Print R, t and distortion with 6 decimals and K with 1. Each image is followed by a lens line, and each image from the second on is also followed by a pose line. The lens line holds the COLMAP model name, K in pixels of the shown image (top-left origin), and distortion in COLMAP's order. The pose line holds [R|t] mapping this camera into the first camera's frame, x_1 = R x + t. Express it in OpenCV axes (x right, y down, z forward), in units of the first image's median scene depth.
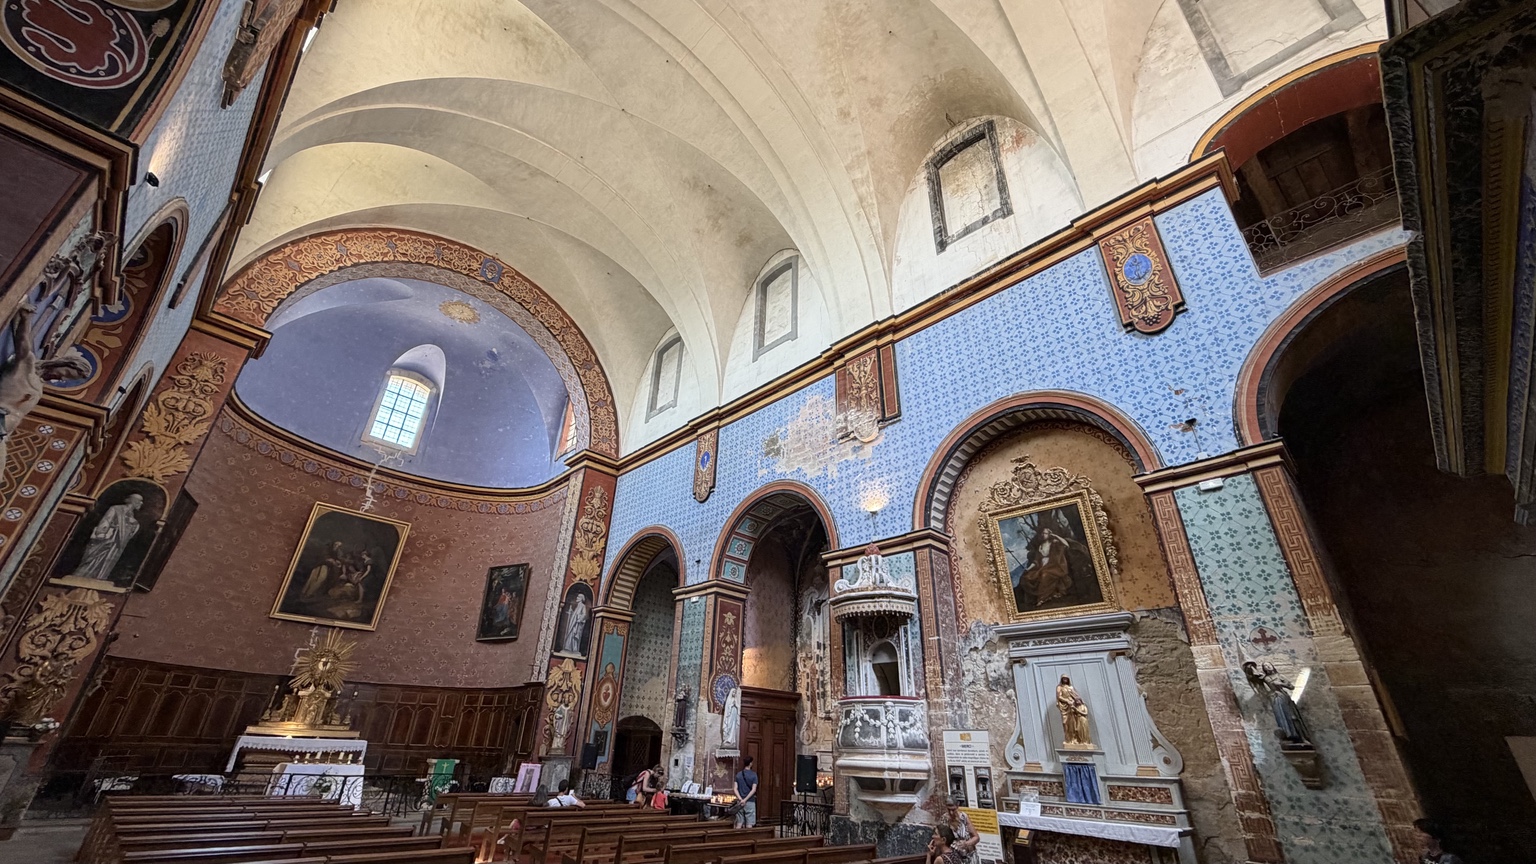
lens RADIAL K [[613.1, 0, 763.2], [0, 613.1, 433.0], [0, 0, 1]] dist [0.000010, 0.000534]
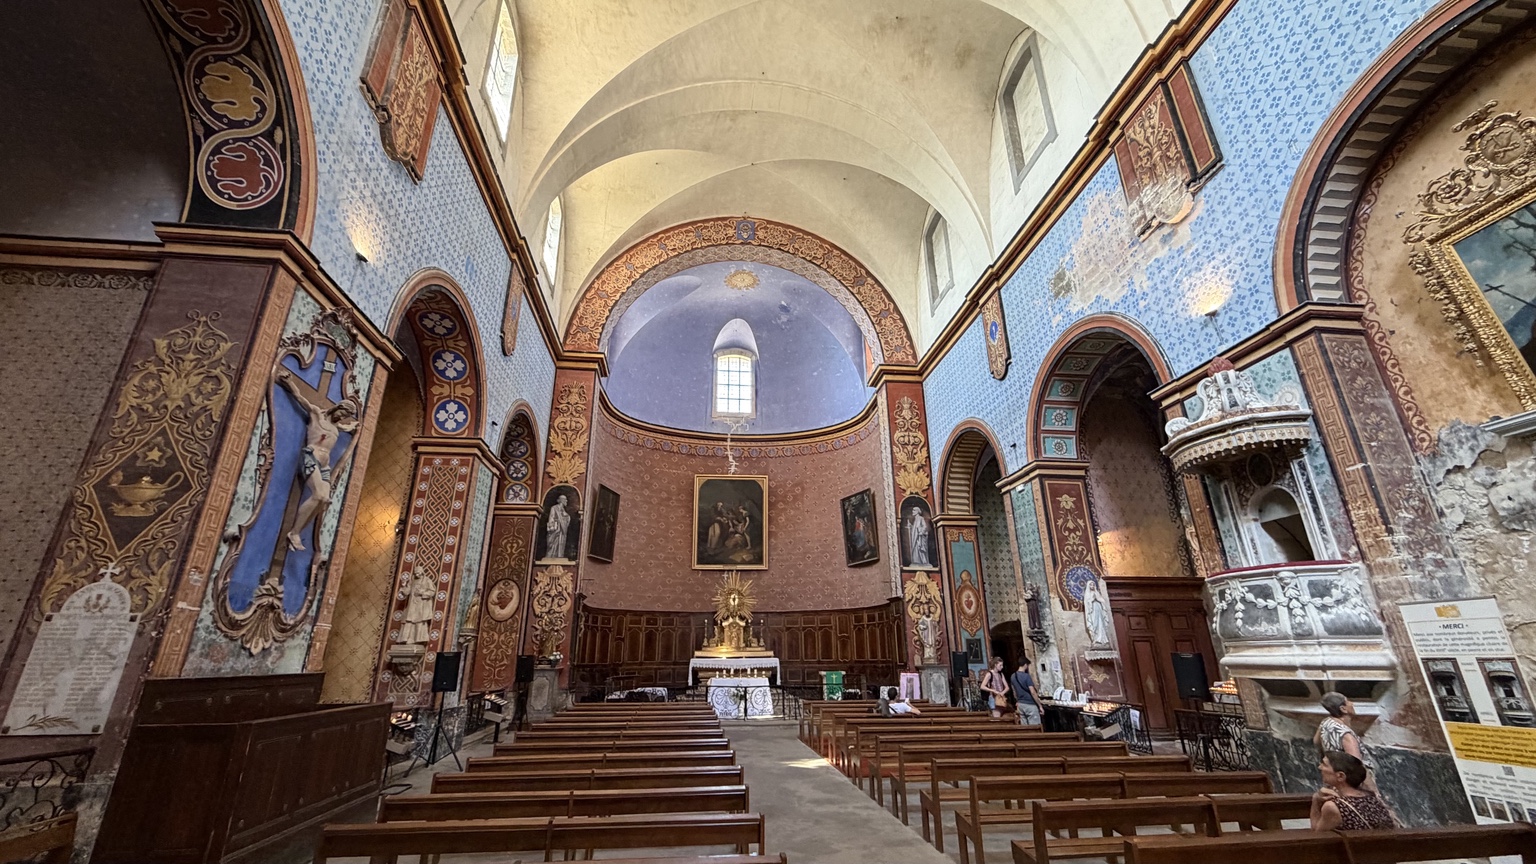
lens RADIAL K [[613.1, 0, 763.2], [0, 613.1, 433.0], [0, 0, 1]] dist [0.000010, 0.000534]
pose [[0.783216, -0.249508, -0.569490, 0.123582], [0.316734, 0.948301, 0.020128, 0.071135], [0.535026, -0.196141, 0.821752, 0.123992]]
